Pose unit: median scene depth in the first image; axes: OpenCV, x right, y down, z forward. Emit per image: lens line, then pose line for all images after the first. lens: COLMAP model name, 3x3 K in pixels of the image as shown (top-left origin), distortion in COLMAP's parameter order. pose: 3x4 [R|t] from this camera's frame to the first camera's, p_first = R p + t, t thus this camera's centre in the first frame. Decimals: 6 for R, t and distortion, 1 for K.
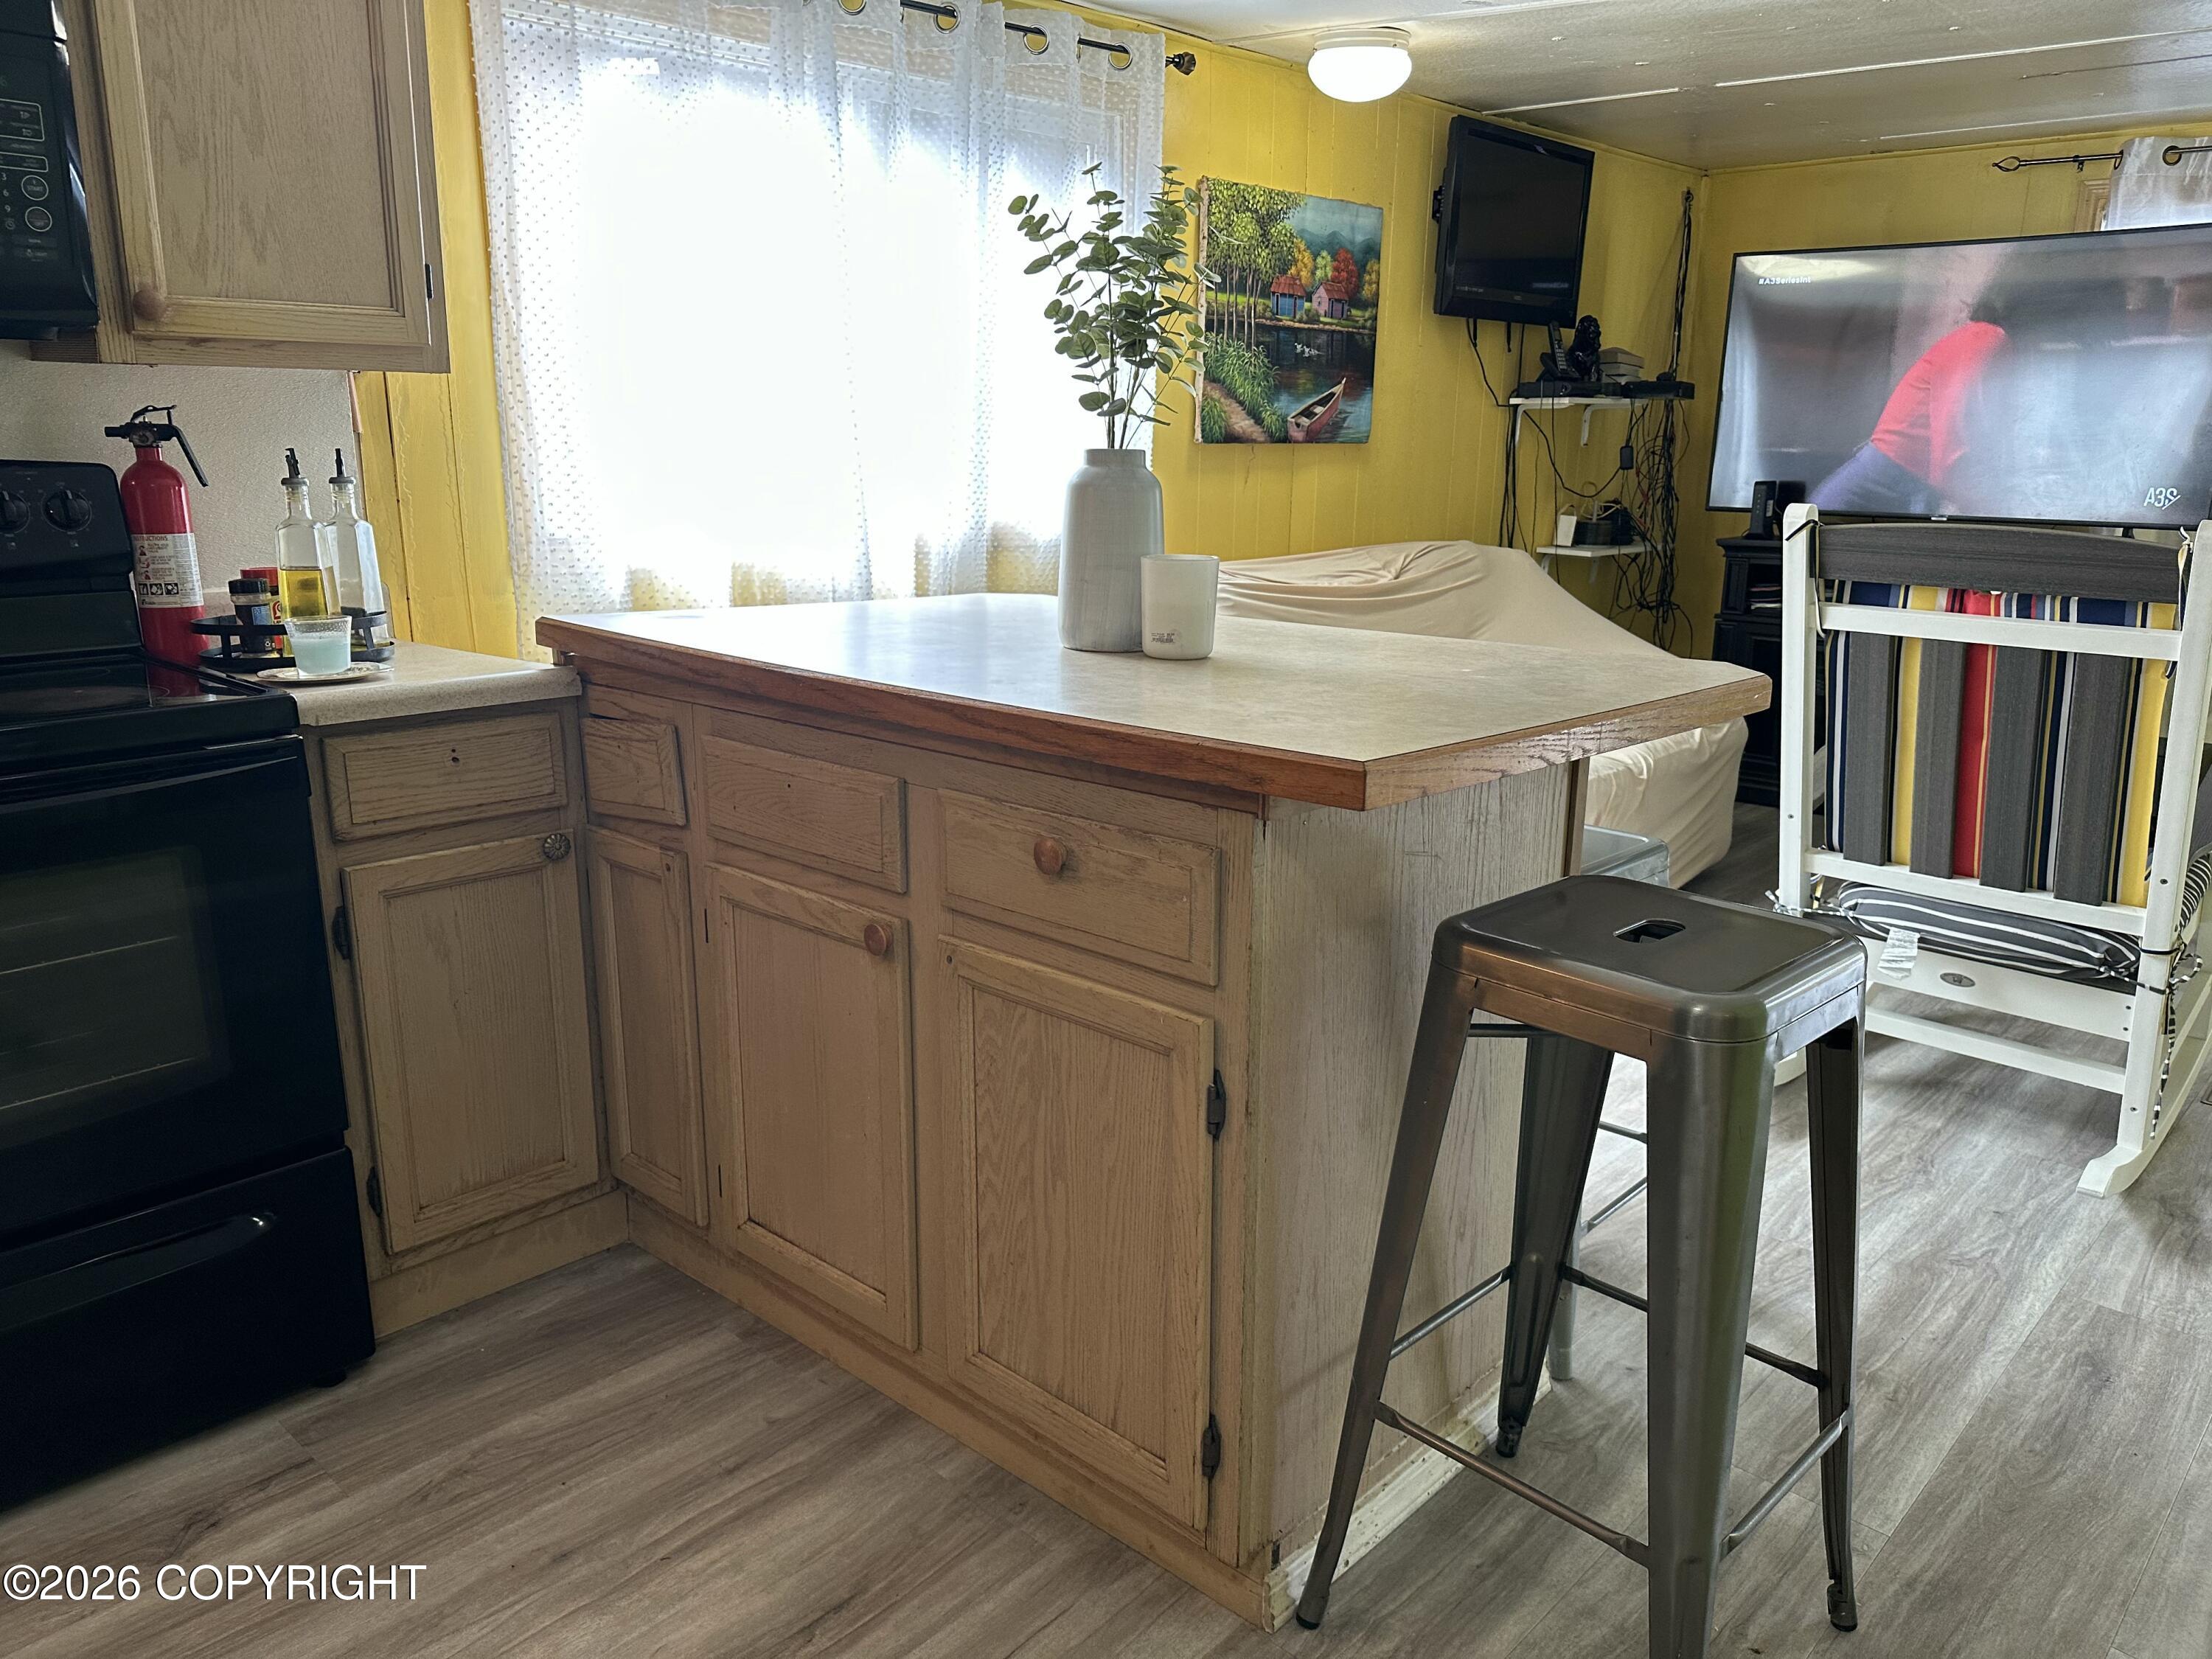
lens RADIAL K [[1580.3, 0, 1100.2], [0, 1580.3, 871.2], [0, 0, 1]] dist [0.000566, -0.020199]
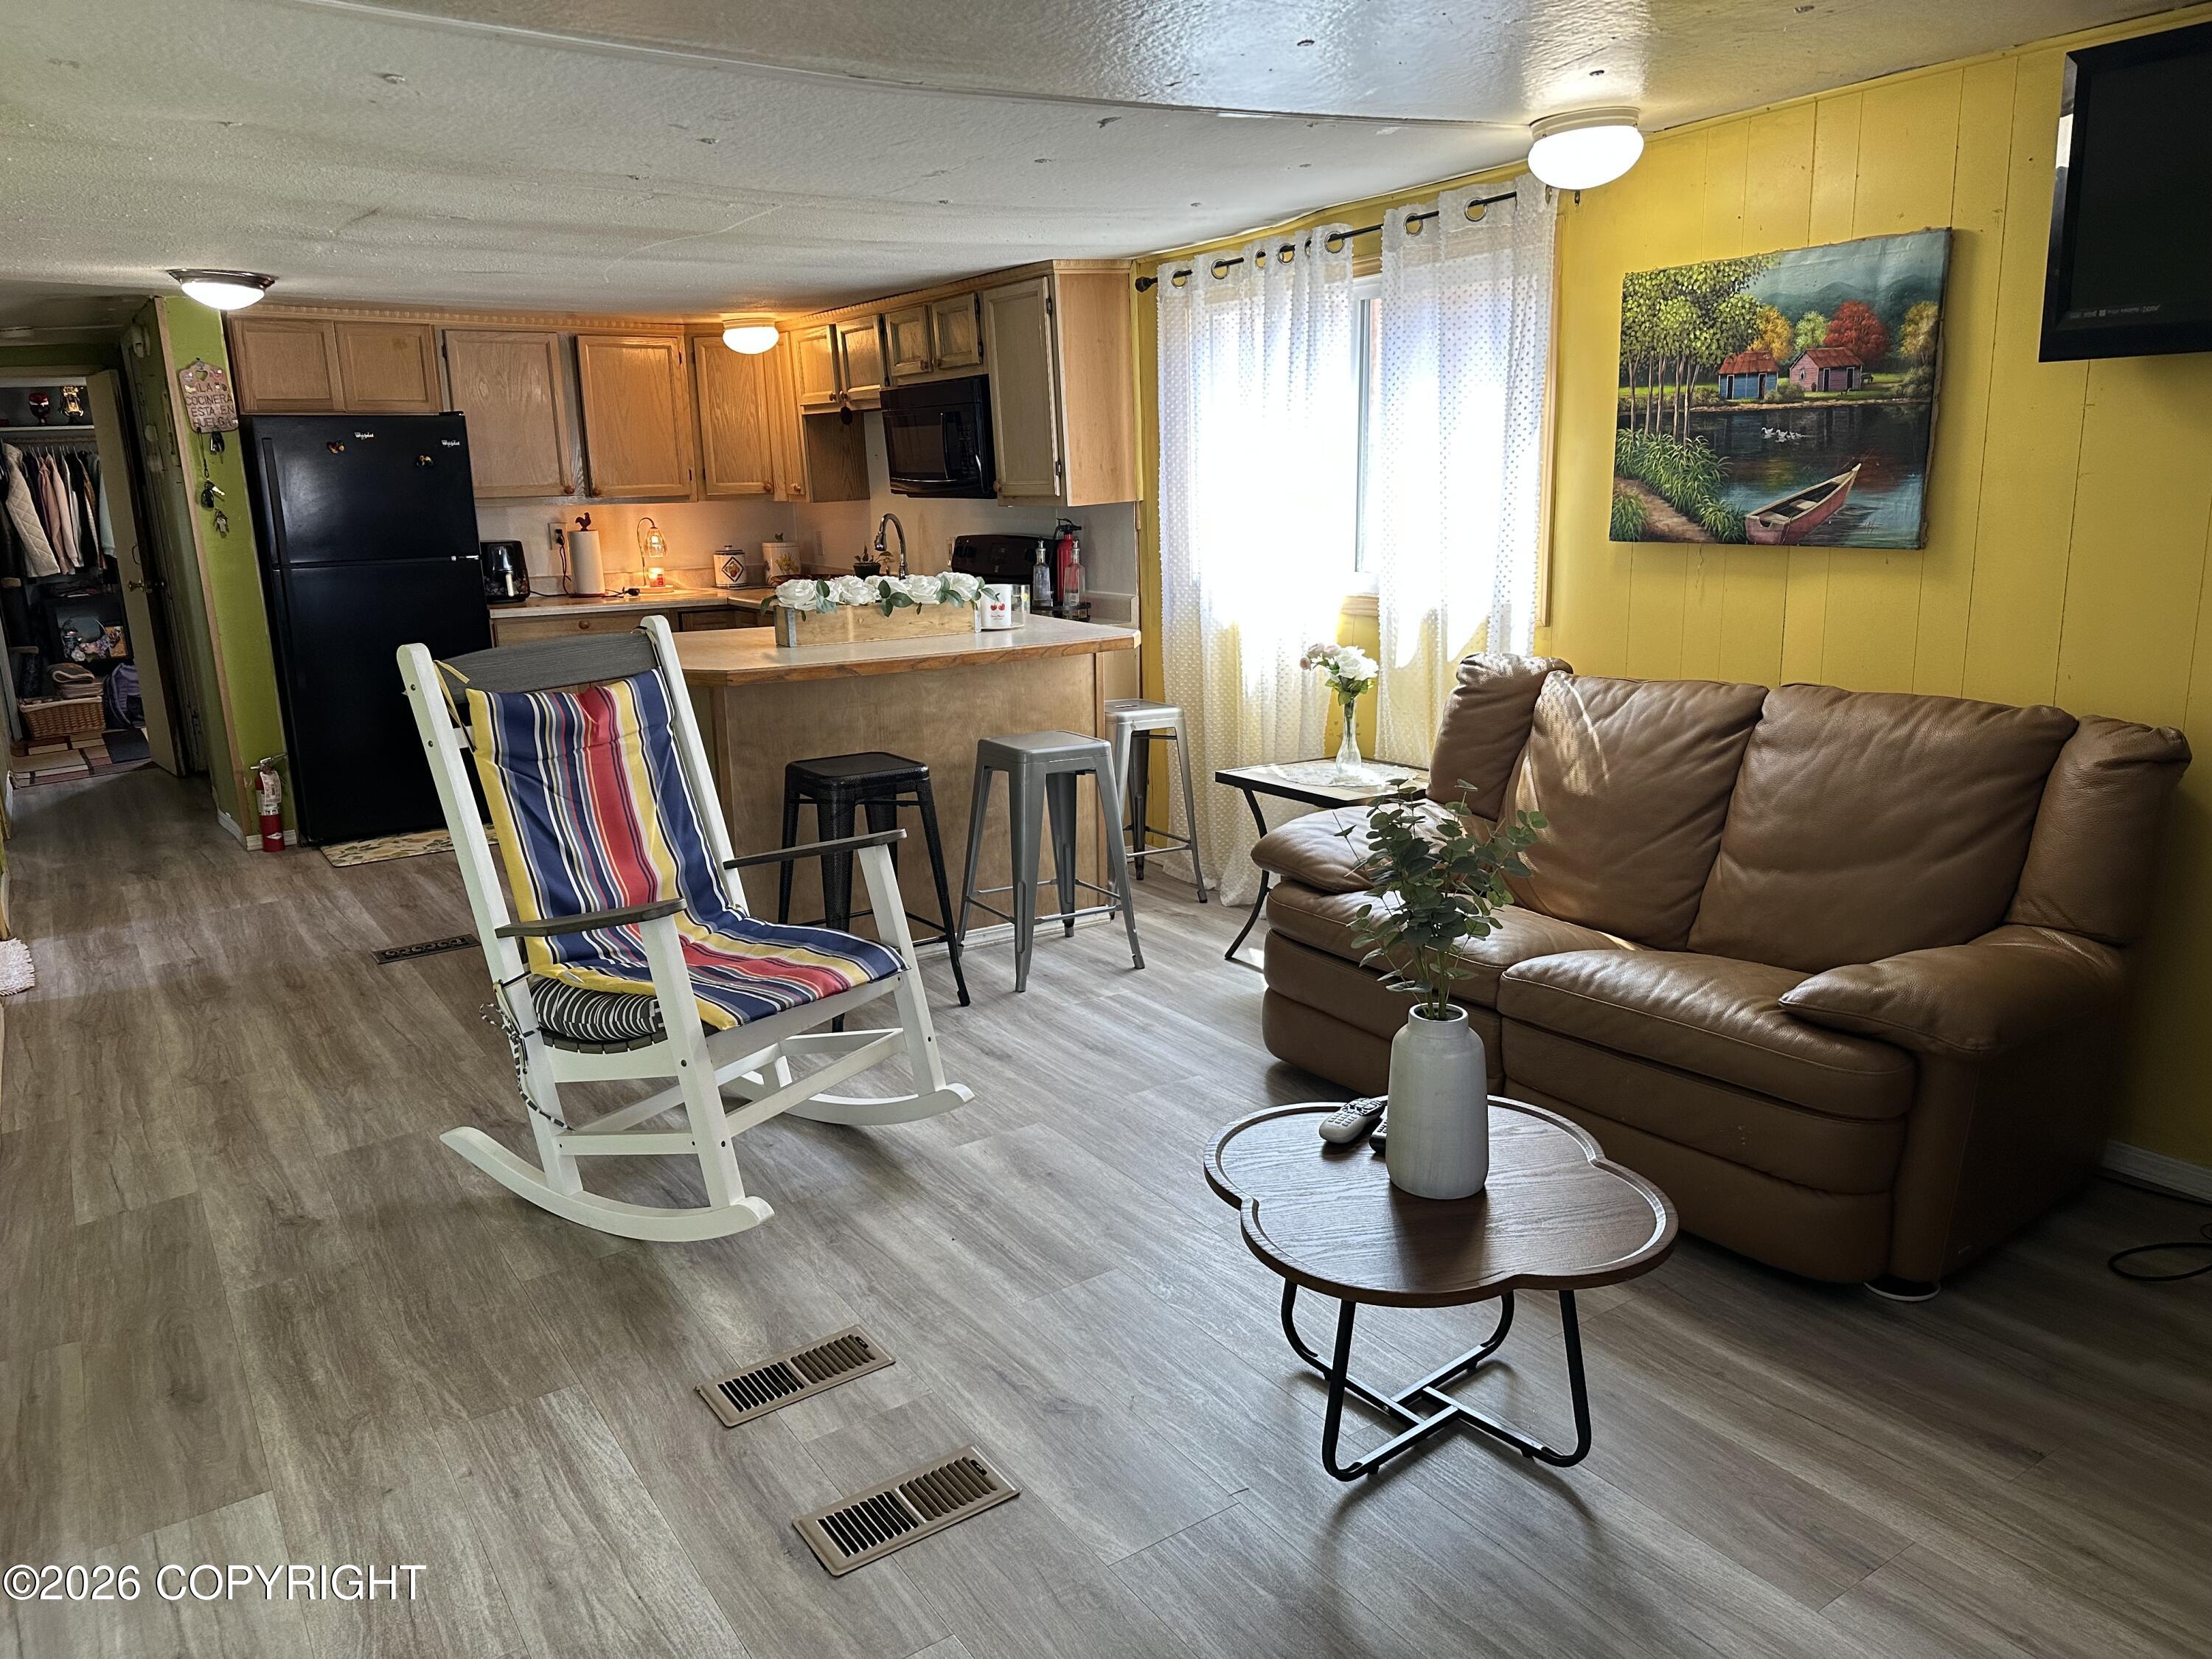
lens RADIAL K [[1550.9, 0, 1079.5], [0, 1550.9, 832.7], [0, 0, 1]] dist [0.011820, -0.018040]
pose [[-0.234118, 0.221812, -0.946566, 1.029107], [-0.238931, 0.930637, 0.277175, -0.273450], [0.942391, 0.291056, -0.164882, 0.848328]]
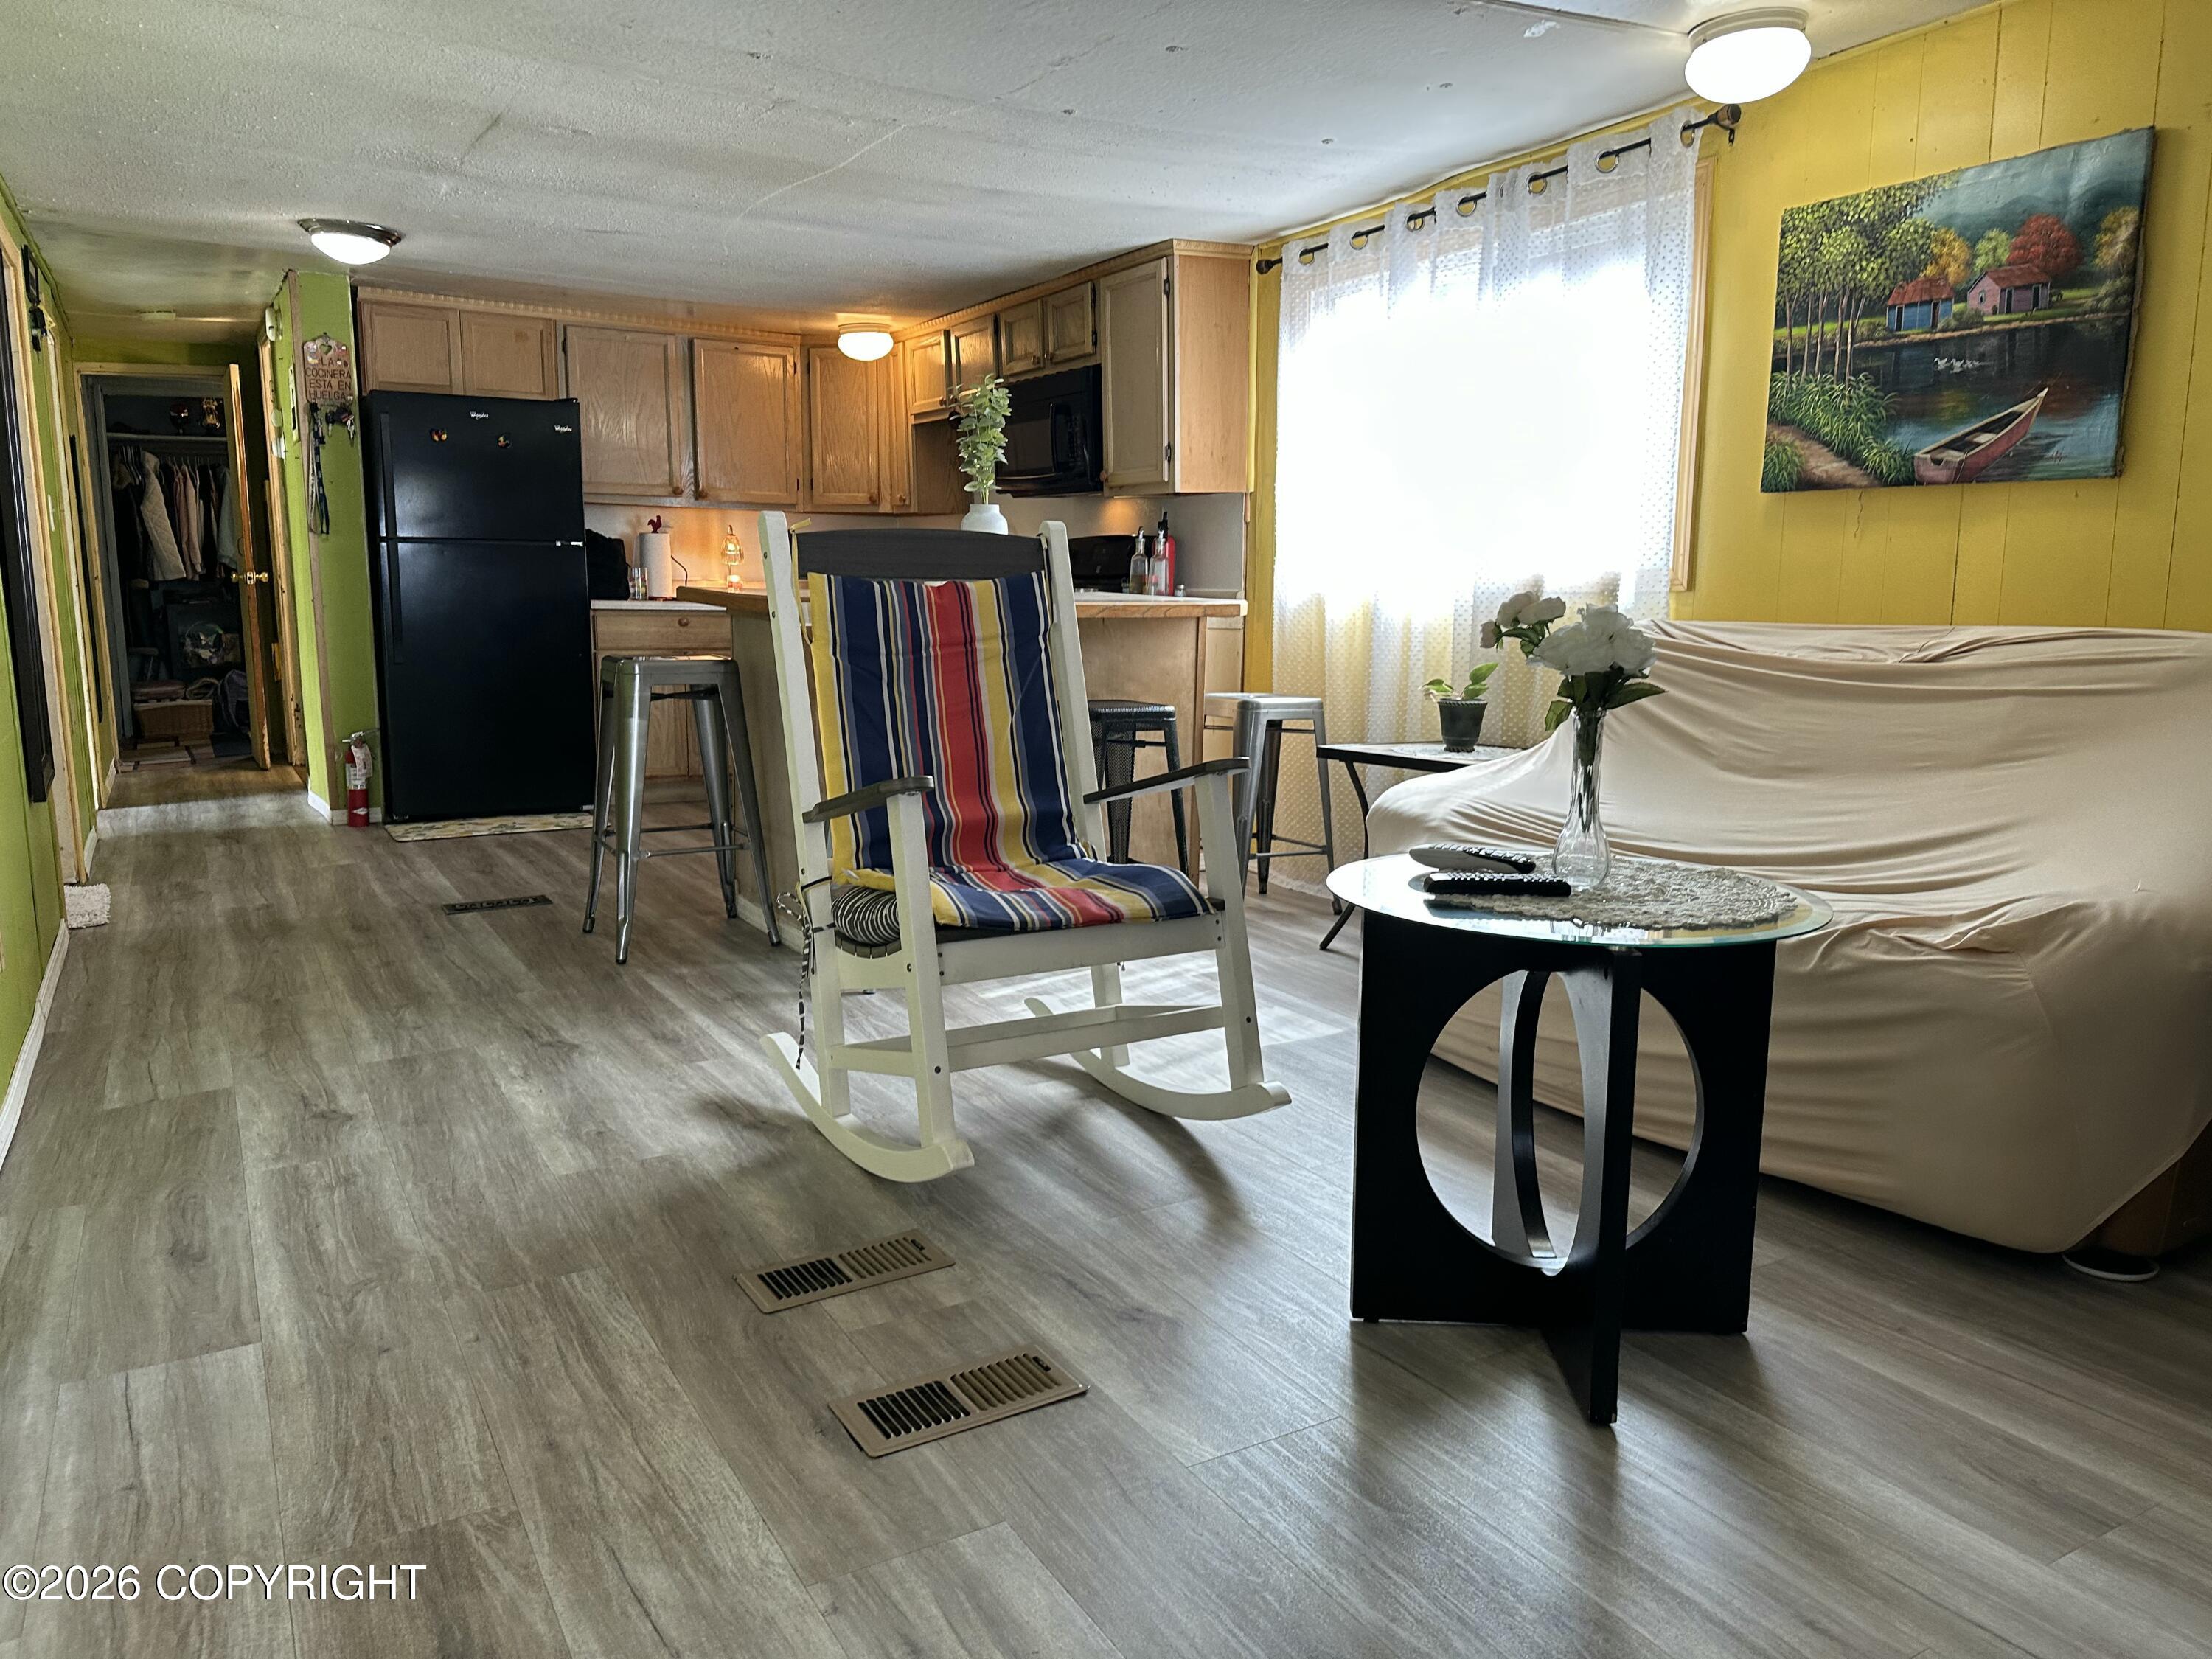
lens RADIAL K [[1553.9, 0, 1082.5], [0, 1553.9, 824.8], [0, 0, 1]] dist [0.004270, -0.011049]
pose [[-0.294266, 0.139994, -0.945415, 0.996715], [-0.269771, 0.936821, 0.222689, -0.174034], [0.916859, 0.320575, -0.237908, 0.861646]]
